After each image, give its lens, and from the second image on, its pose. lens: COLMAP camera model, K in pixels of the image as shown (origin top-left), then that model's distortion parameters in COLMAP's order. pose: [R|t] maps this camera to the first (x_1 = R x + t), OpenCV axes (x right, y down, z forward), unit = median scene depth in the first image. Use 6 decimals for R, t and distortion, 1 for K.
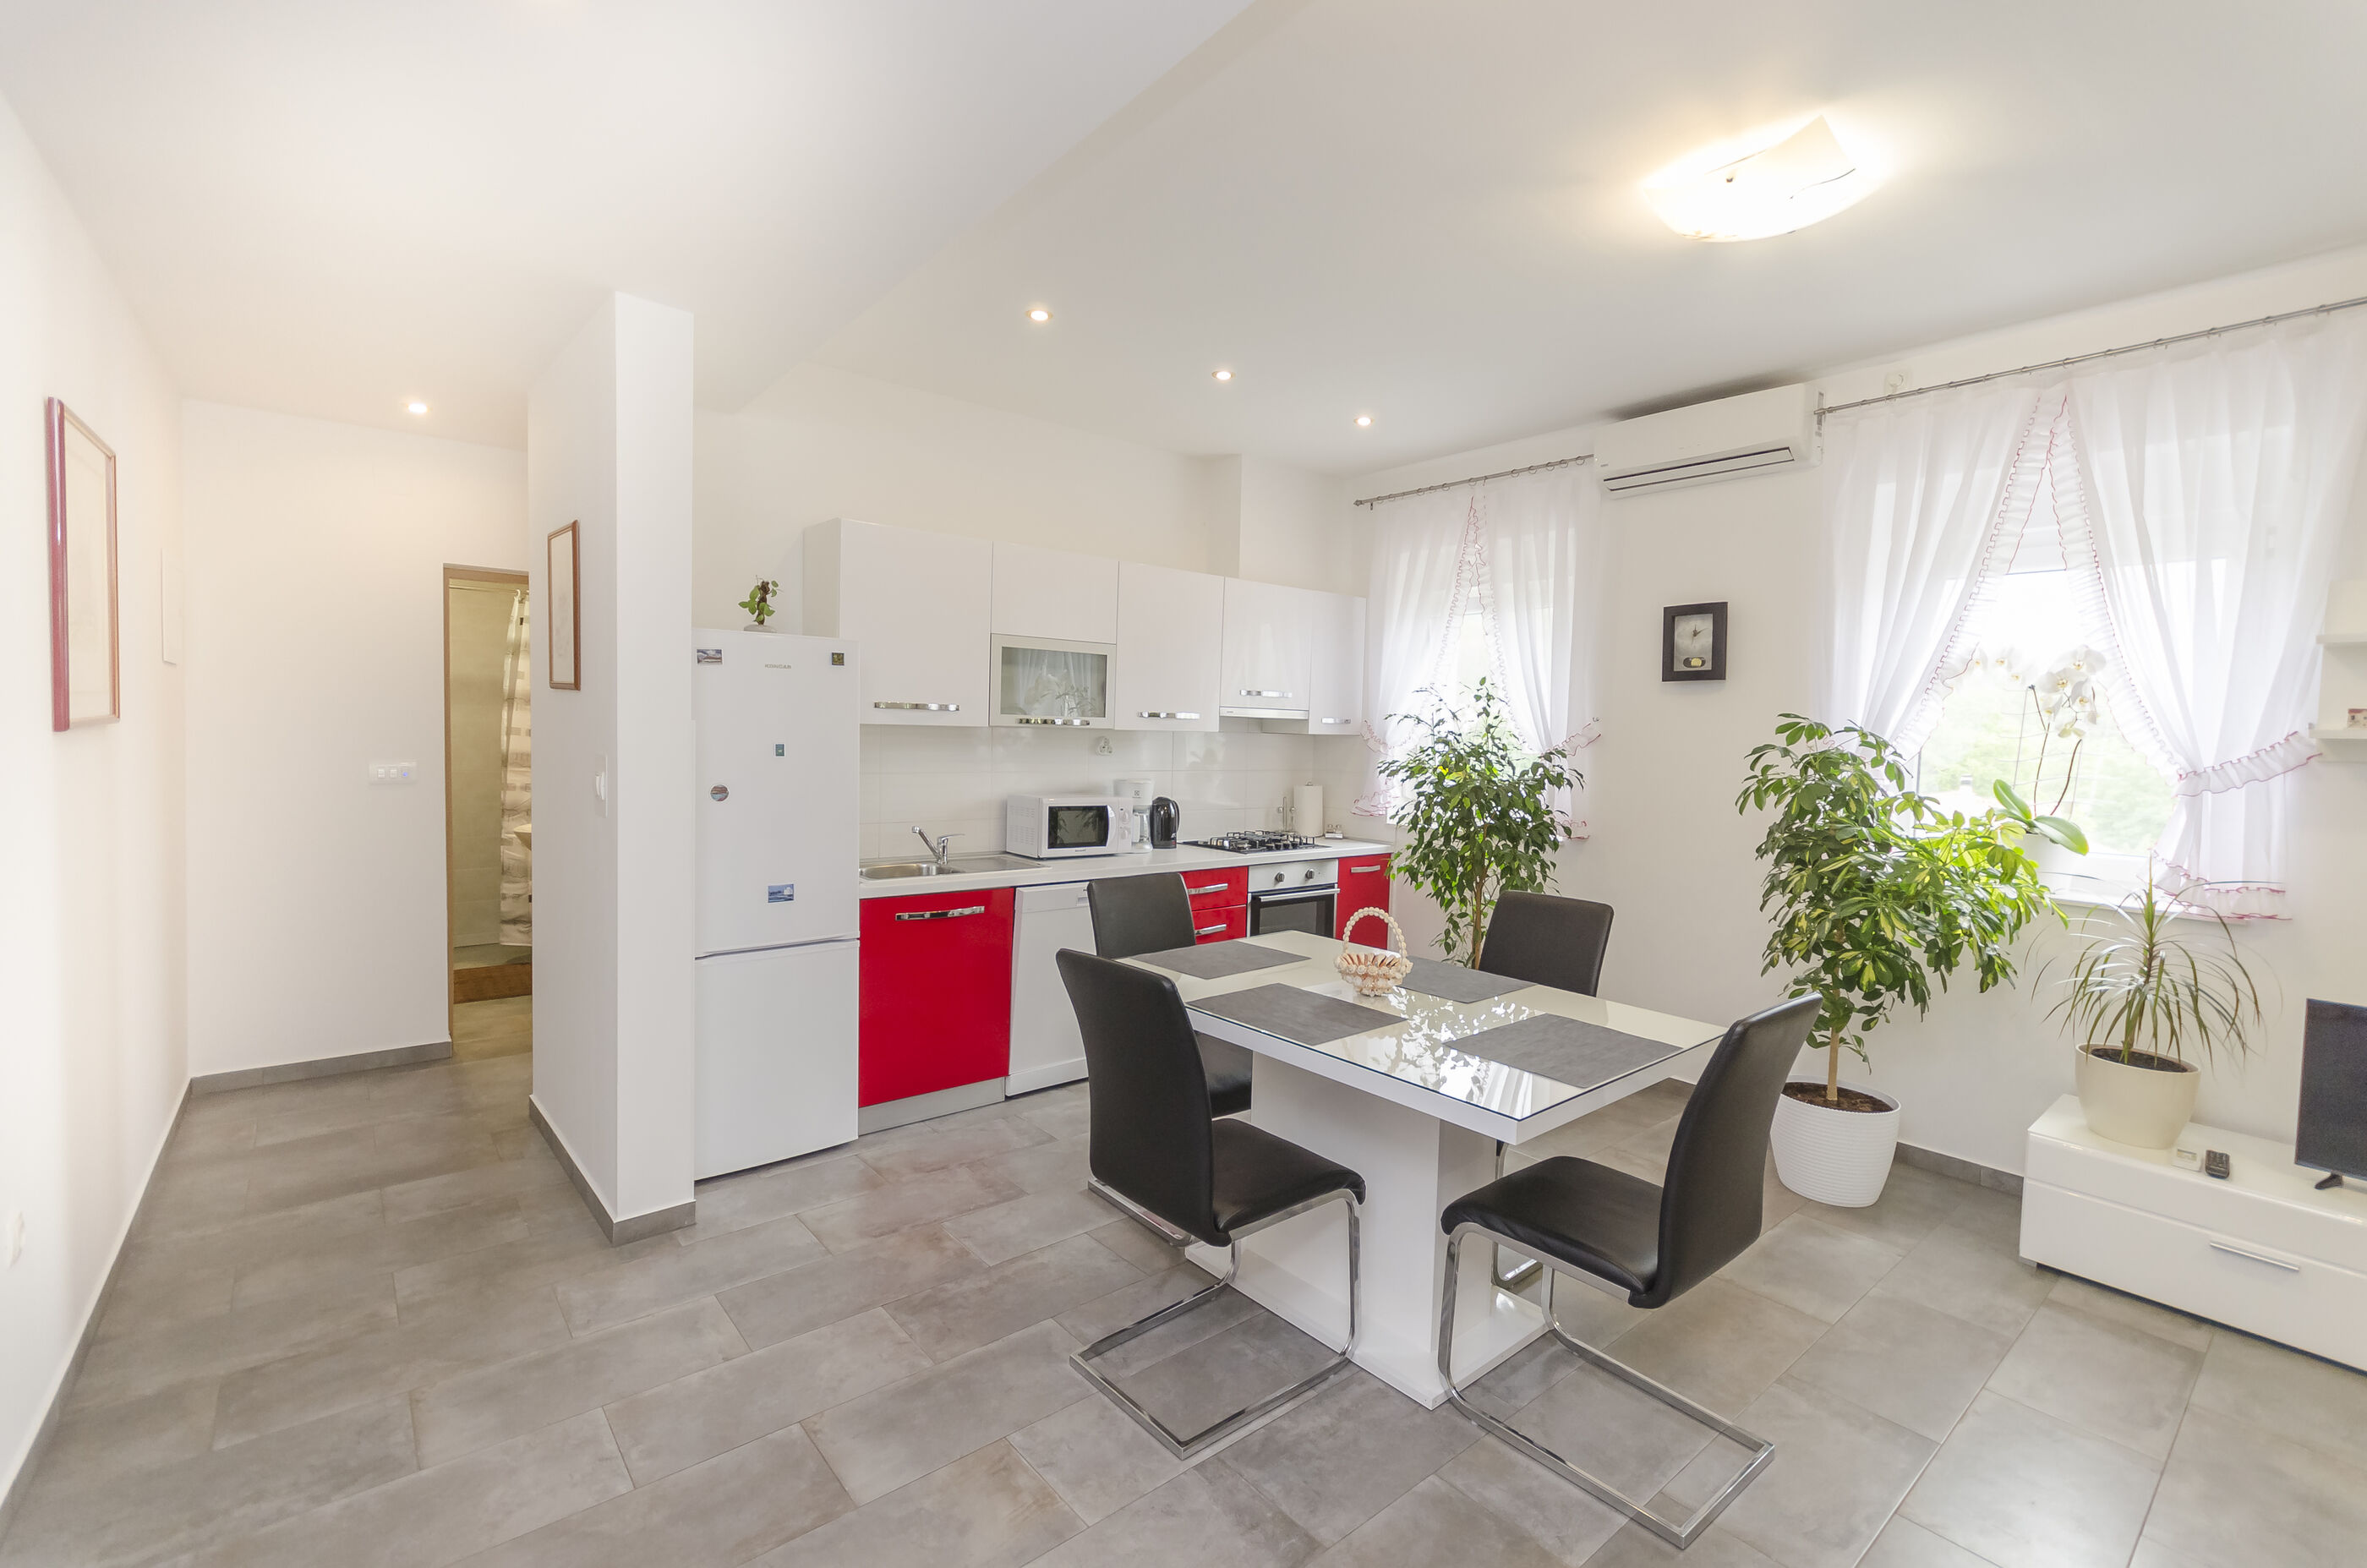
lens RADIAL K [[1040.0, 0, 1184.7], [0, 1040.0, 805.6], [0, 0, 1]] dist [-0.001140, -0.000089]
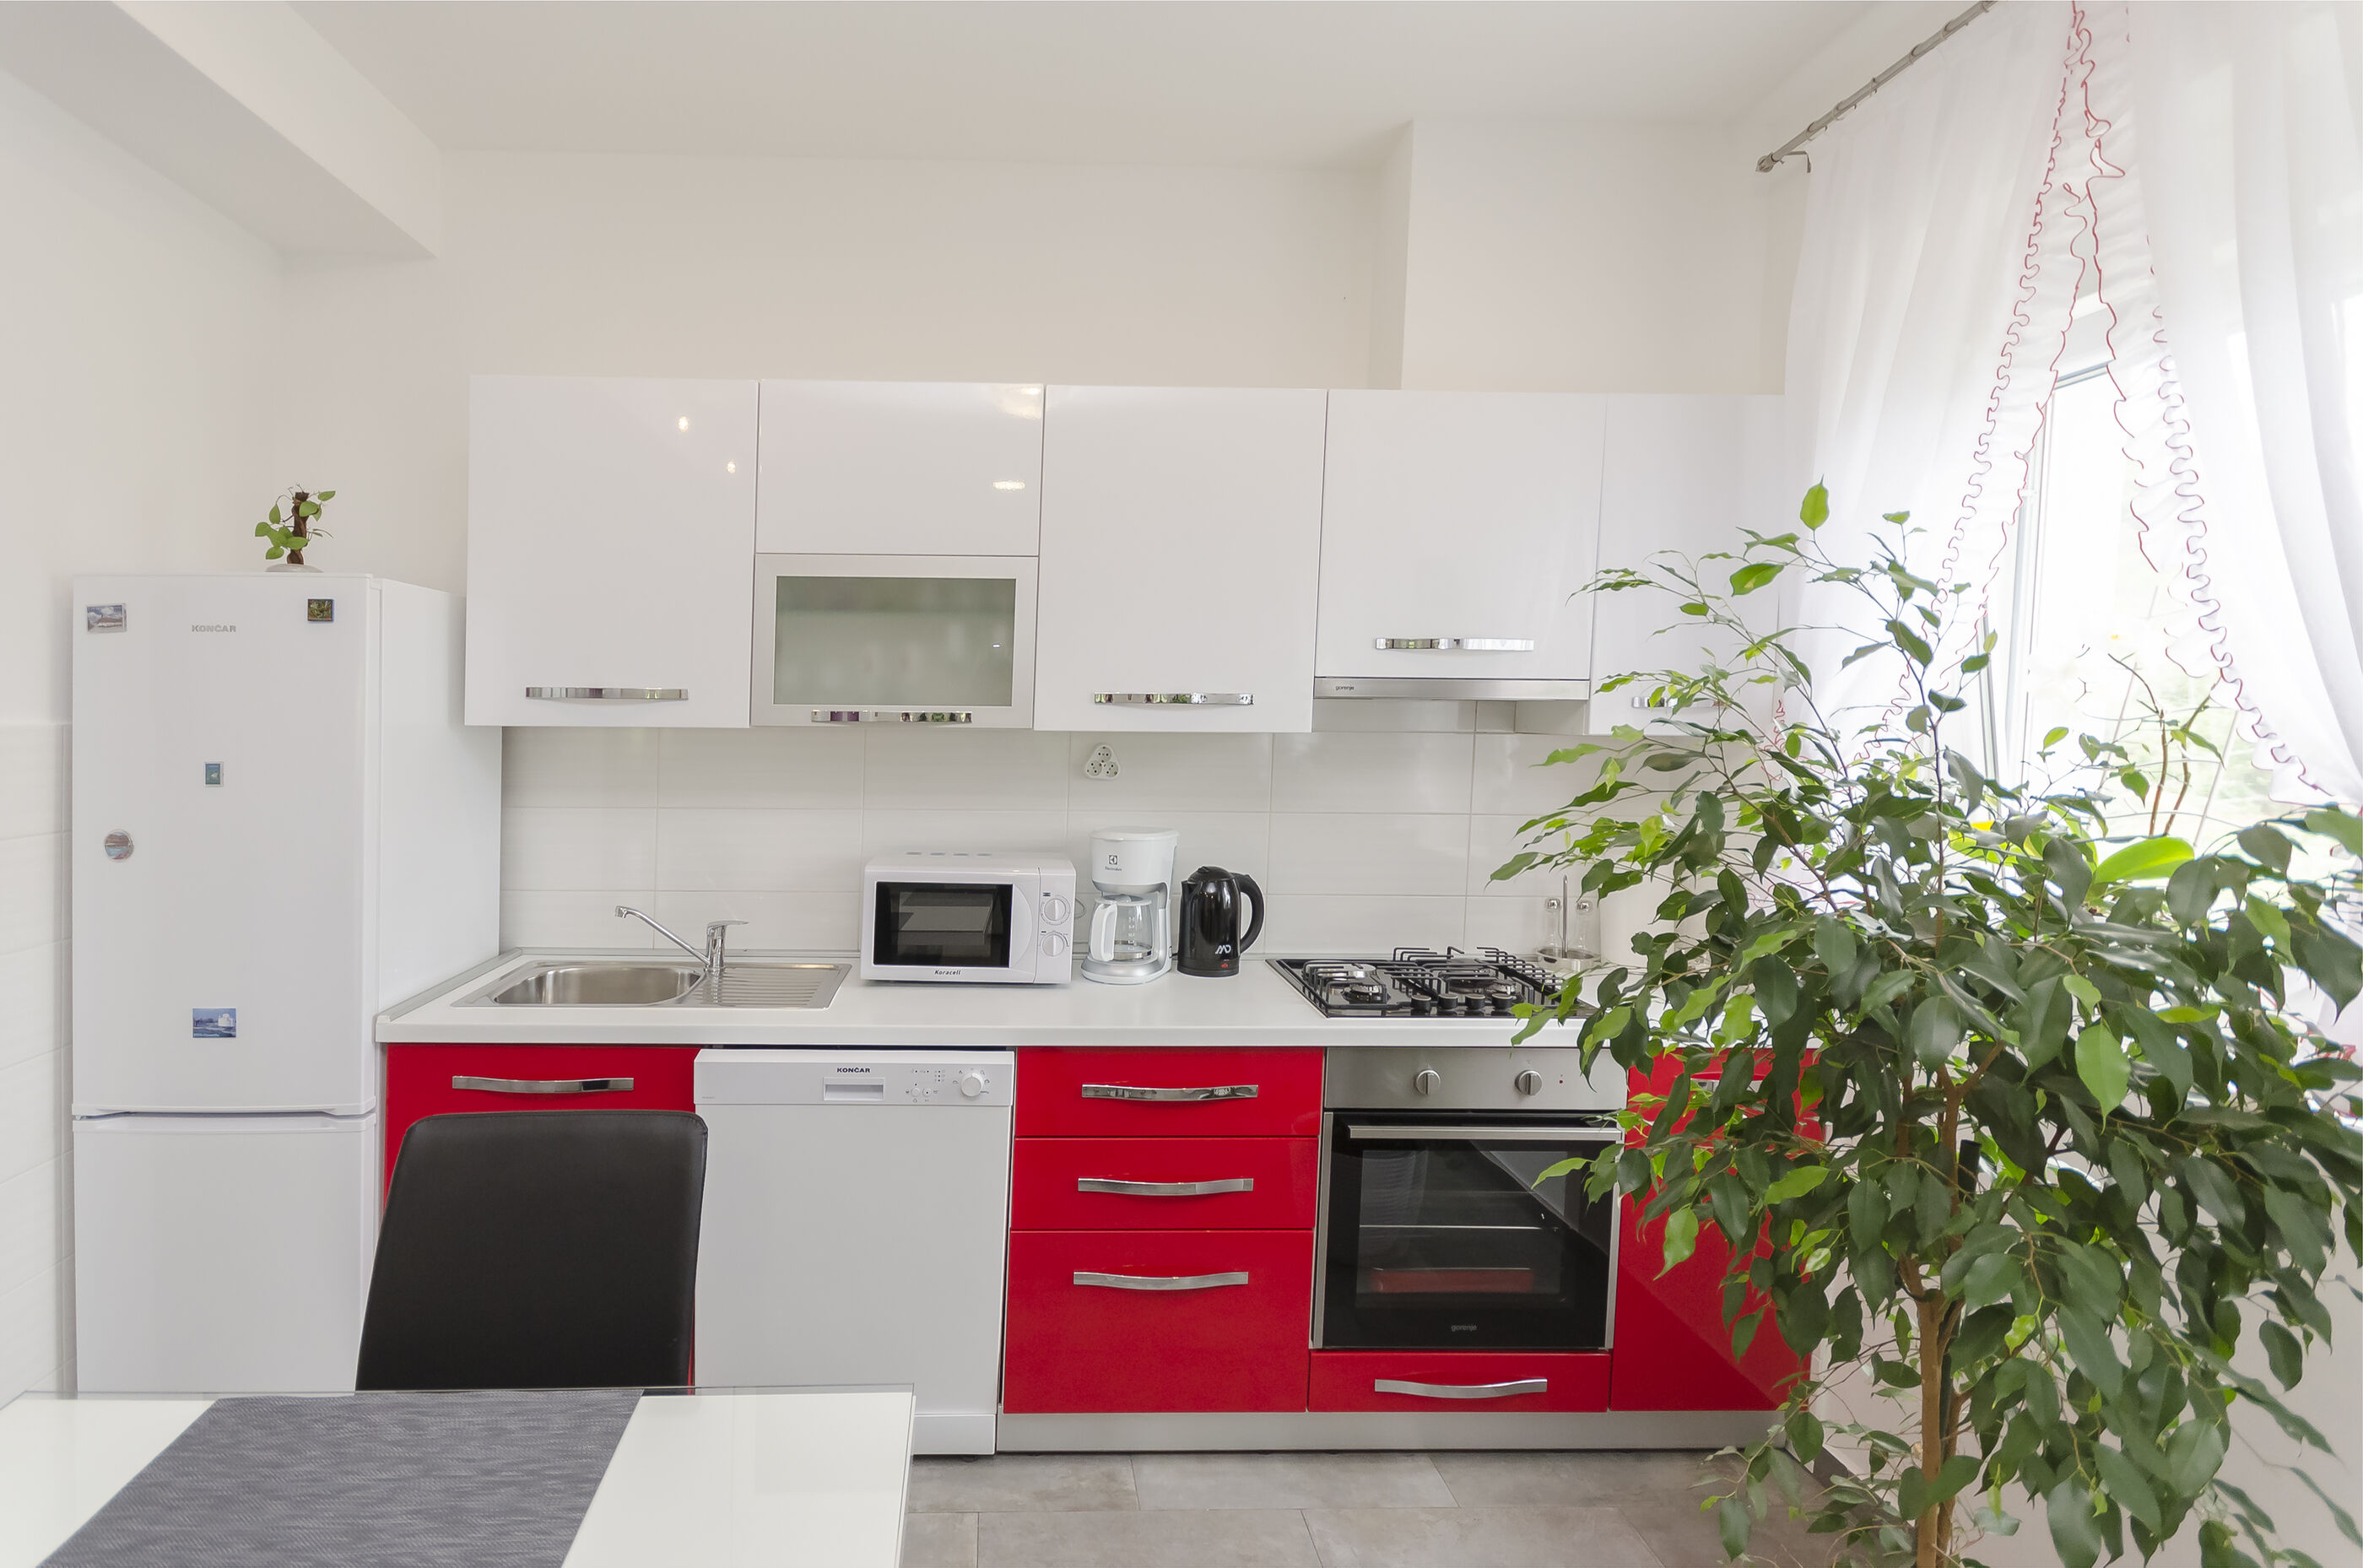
lens RADIAL K [[1072.0, 0, 1231.4], [0, 1072.0, 735.1], [0, 0, 1]] dist [0.020429, -0.019517]
pose [[0.774121, -0.007709, -0.632991, 0.323110], [-0.036130, 0.997758, -0.056337, -0.046771], [0.632006, 0.066482, 0.772106, 0.683773]]
